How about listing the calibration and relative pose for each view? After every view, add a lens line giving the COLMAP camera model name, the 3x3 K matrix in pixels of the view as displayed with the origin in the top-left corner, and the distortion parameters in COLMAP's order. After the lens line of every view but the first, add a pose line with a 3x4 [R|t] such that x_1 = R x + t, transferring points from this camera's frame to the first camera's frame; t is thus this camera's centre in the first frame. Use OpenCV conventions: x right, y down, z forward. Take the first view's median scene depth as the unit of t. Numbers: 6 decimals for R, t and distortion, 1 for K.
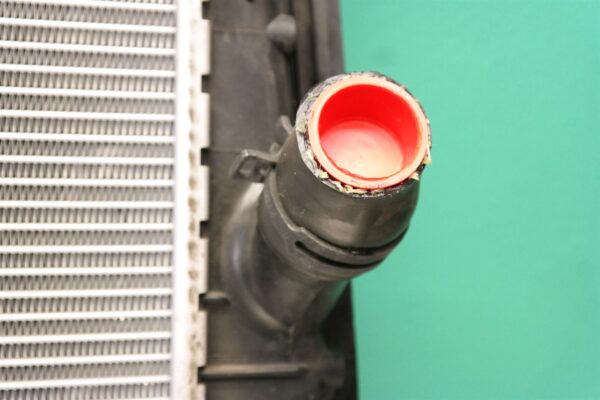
lens RADIAL K [[1420.0, 0, 301.6], [0, 1420.0, 201.3], [0, 0, 1]] dist [0.573984, 0.000000]
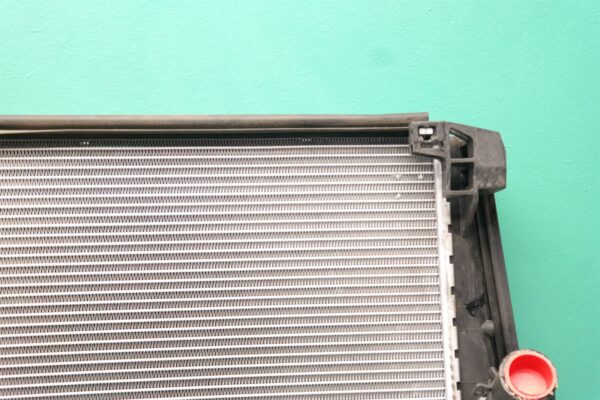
lens RADIAL K [[1420.0, 0, 299.5], [0, 1420.0, 199.6], [0, 0, 1]] dist [0.573984, 0.000000]
pose [[0.990667, -0.066742, -0.118847, -0.025811], [0.050146, 0.989228, -0.137529, -0.021571], [0.126746, 0.130285, 0.983342, -1.379691]]
